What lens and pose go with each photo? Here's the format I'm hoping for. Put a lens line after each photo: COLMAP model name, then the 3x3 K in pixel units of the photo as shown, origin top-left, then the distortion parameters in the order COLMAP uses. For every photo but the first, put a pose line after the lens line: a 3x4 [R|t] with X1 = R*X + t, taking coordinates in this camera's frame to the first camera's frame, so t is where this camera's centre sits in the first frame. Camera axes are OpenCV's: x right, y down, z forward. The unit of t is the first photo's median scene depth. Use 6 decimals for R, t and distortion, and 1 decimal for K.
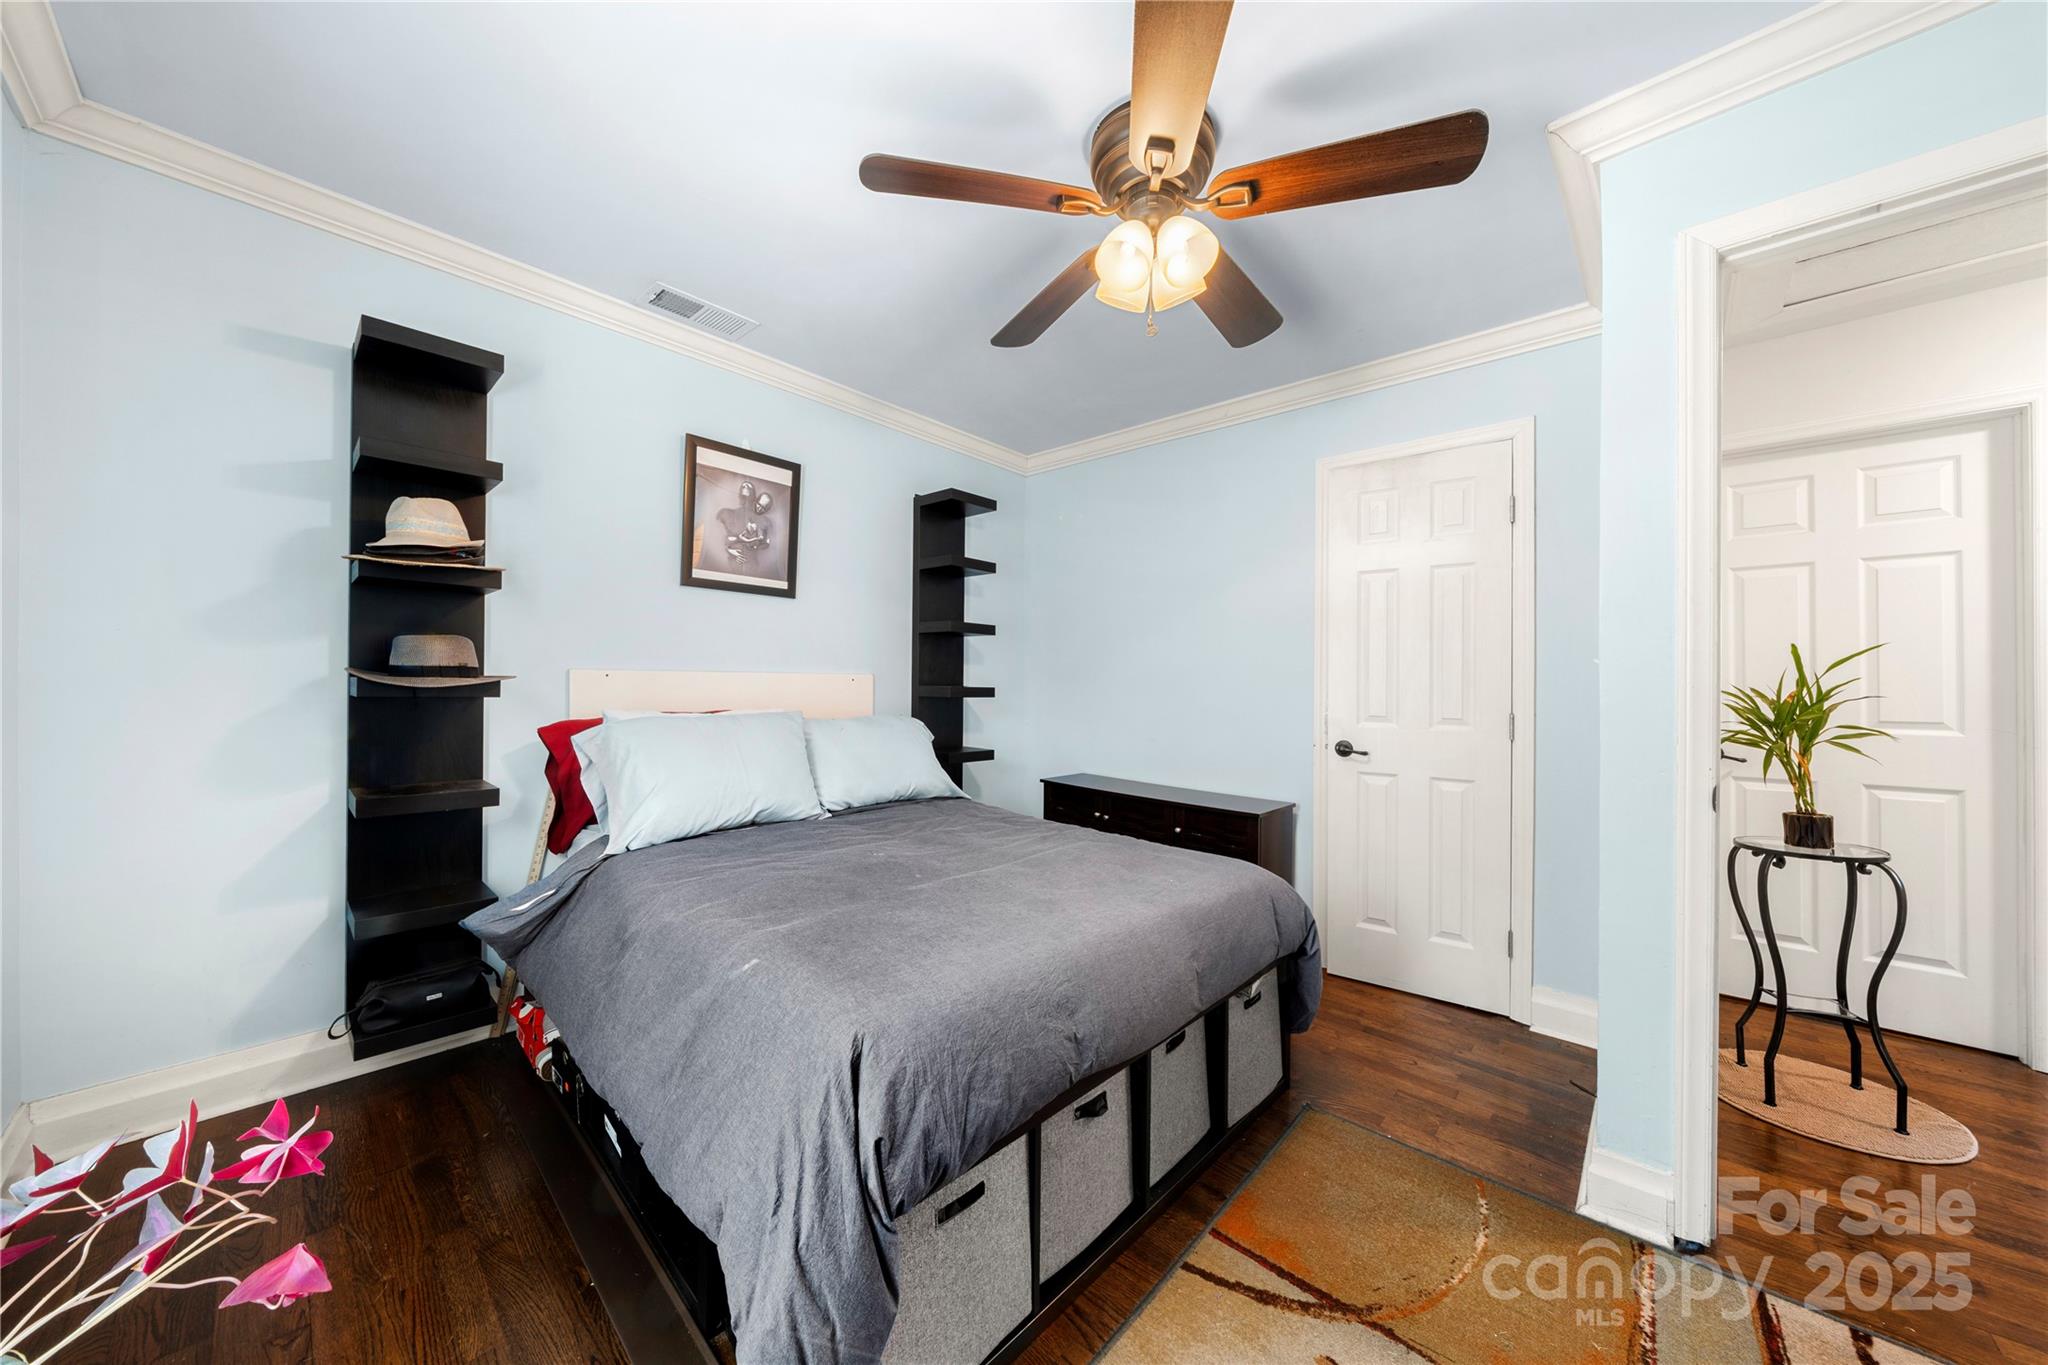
lens RADIAL K [[690.4, 0, 1015.9], [0, 690.4, 671.0], [0, 0, 1]] dist [-0.003248, -0.000506]
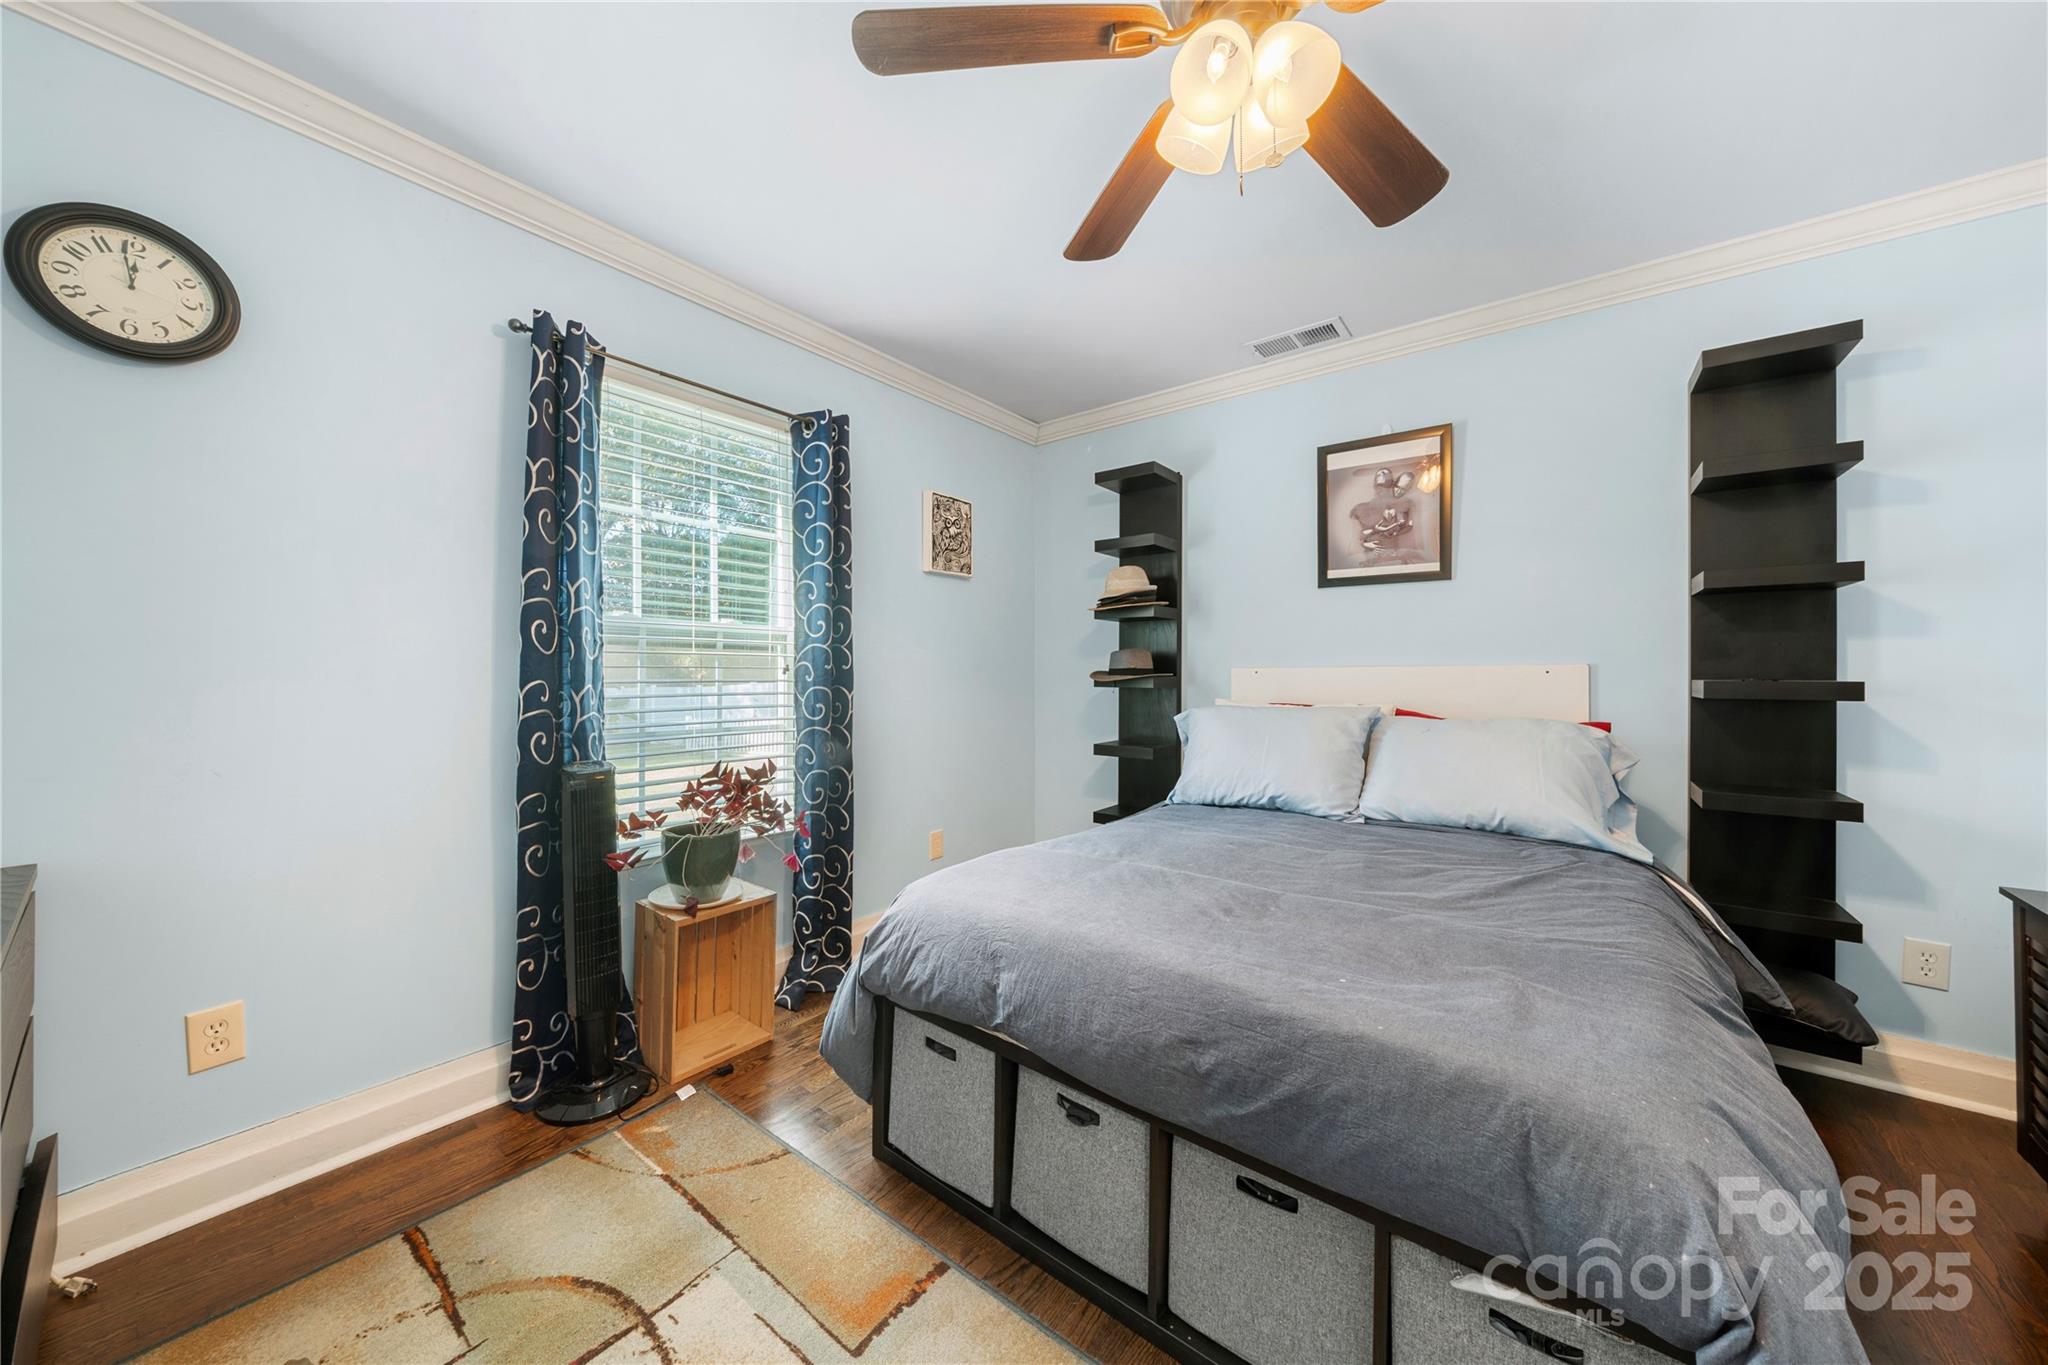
lens RADIAL K [[690.4, 0, 1029.2], [0, 690.4, 675.0], [0, 0, 1]] dist [-0.003248, -0.000506]
pose [[0.099510, -0.017689, -0.994879, 0.531660], [0.015386, 0.999750, -0.016237, 0.022593], [0.994918, -0.013691, 0.099757, 0.424603]]
